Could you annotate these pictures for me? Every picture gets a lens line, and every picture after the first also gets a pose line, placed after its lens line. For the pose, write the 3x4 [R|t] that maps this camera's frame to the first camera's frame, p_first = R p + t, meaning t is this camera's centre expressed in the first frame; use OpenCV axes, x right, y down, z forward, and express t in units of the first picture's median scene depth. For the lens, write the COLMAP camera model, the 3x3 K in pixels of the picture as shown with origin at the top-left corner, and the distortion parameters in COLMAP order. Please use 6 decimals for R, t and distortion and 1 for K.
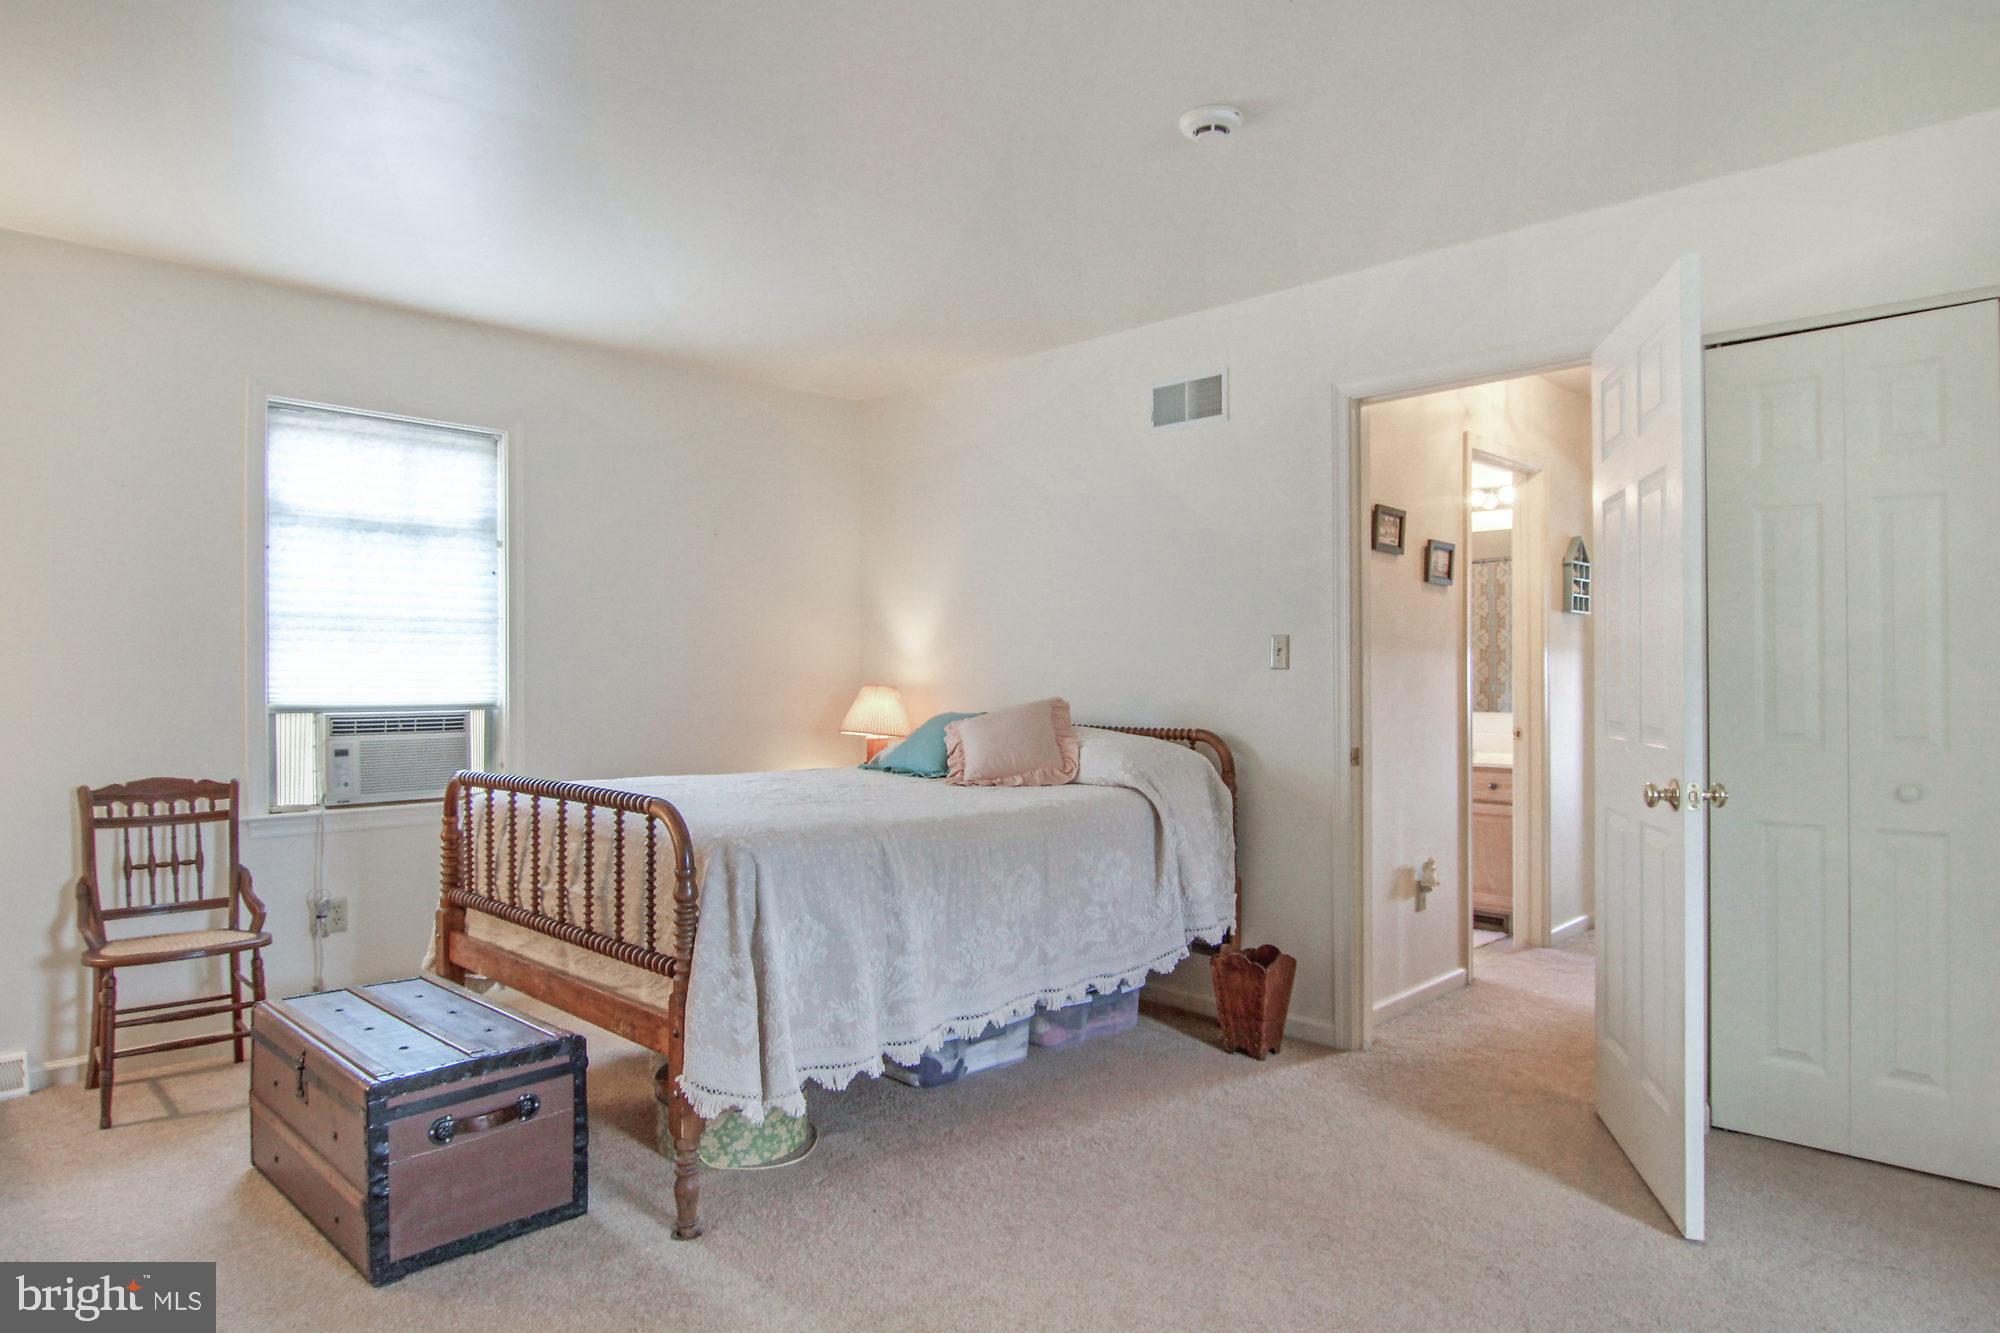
lens RADIAL K [[1174.6, 0, 1002.9], [0, 1174.6, 677.0], [0, 0, 1]] dist [-0.012813, -0.003918]
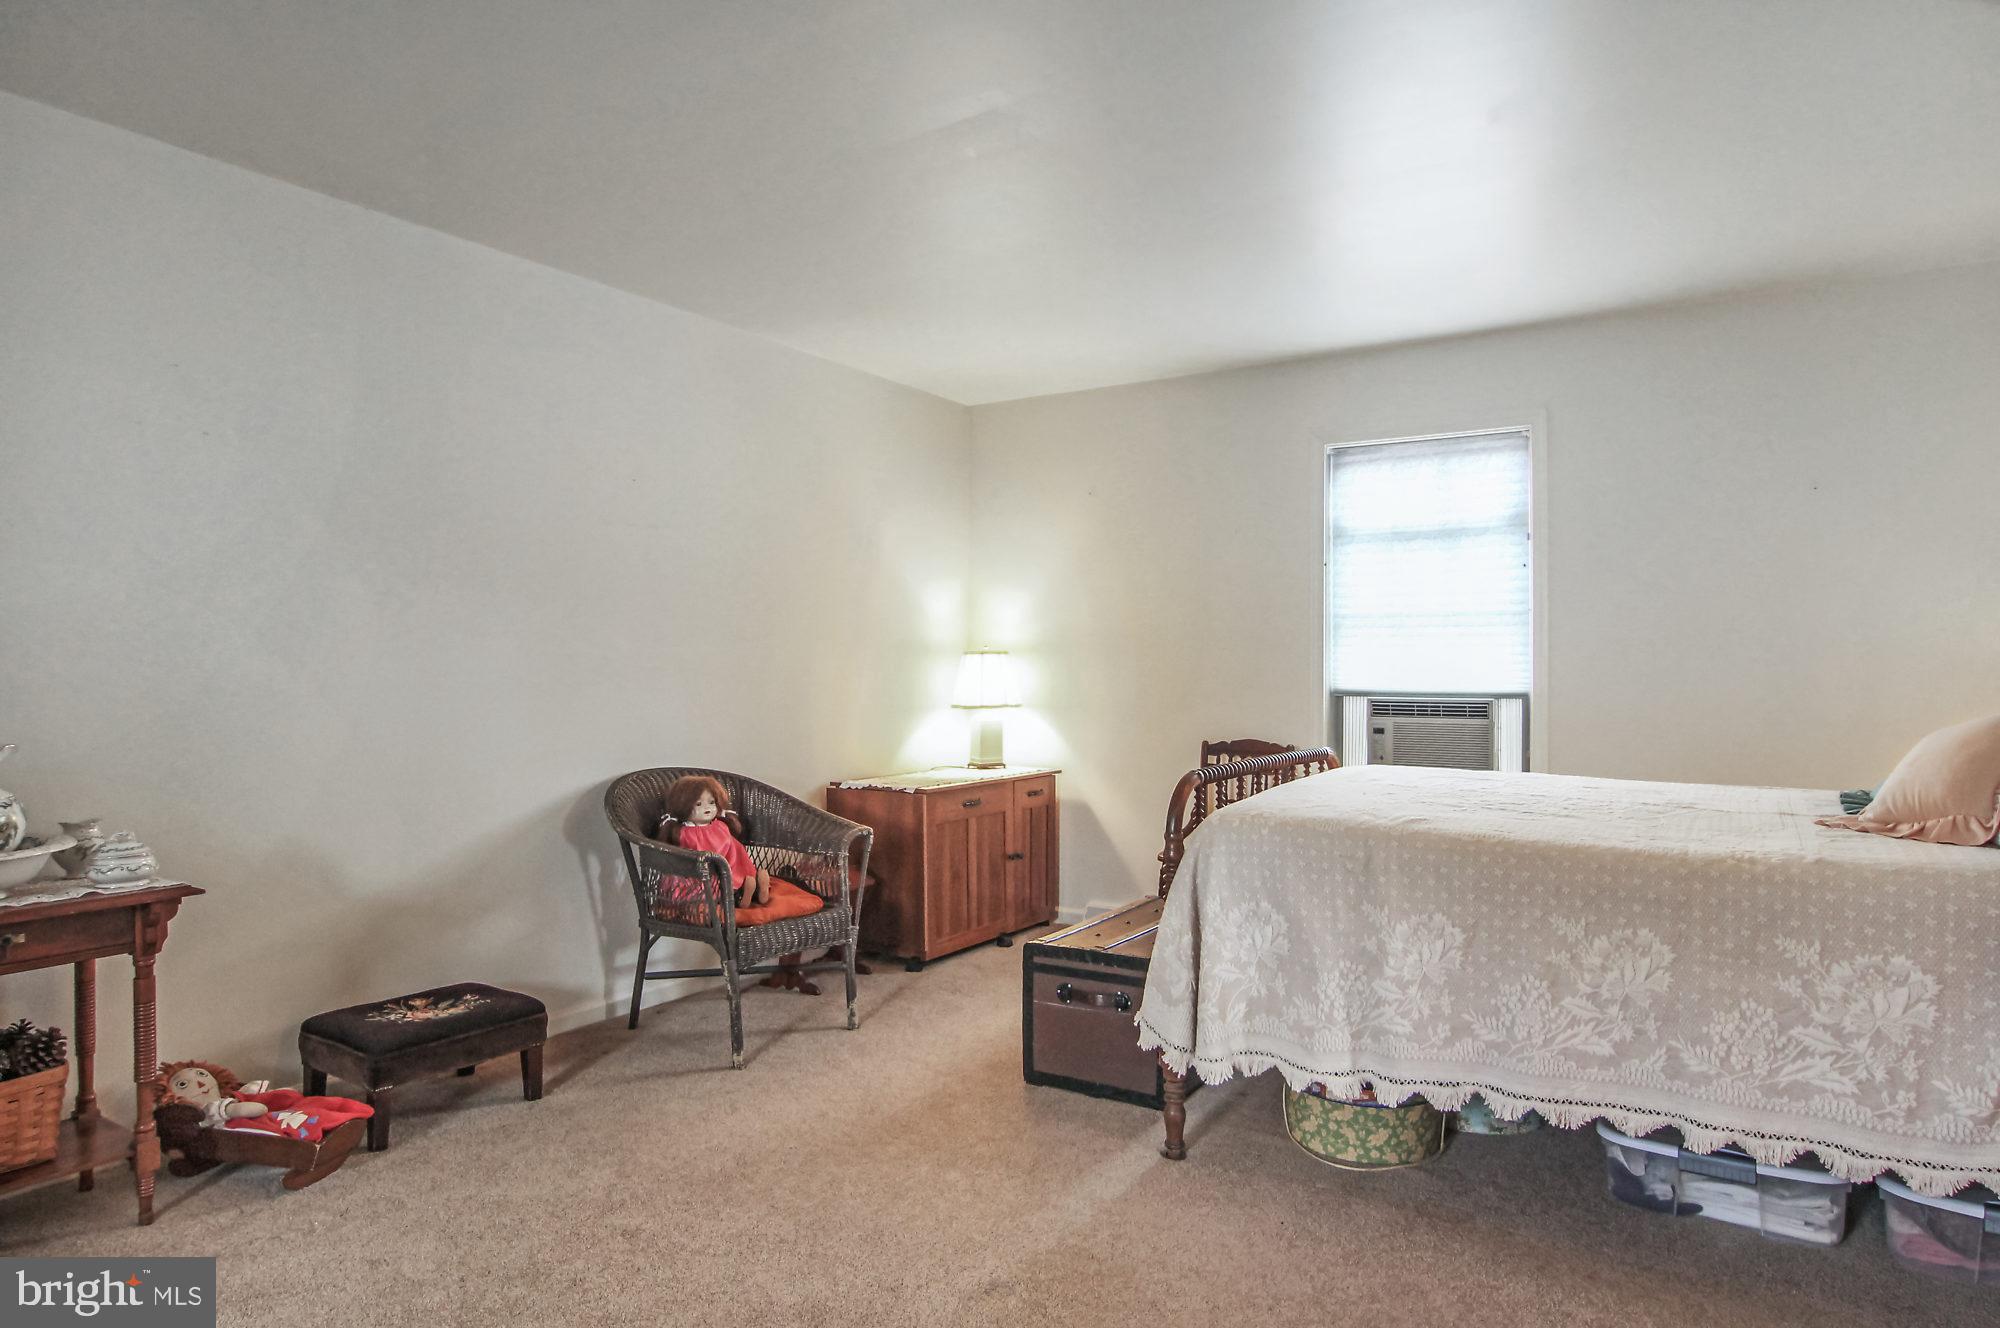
lens RADIAL K [[1174.6, 0, 1003.2], [0, 1174.6, 655.7], [0, 0, 1]] dist [-0.012813, -0.003918]
pose [[0.205380, -0.008733, -0.978643, 0.528148], [-0.003234, 0.999949, -0.009602, 0.001361], [0.978677, 0.005137, 0.205341, 0.388432]]
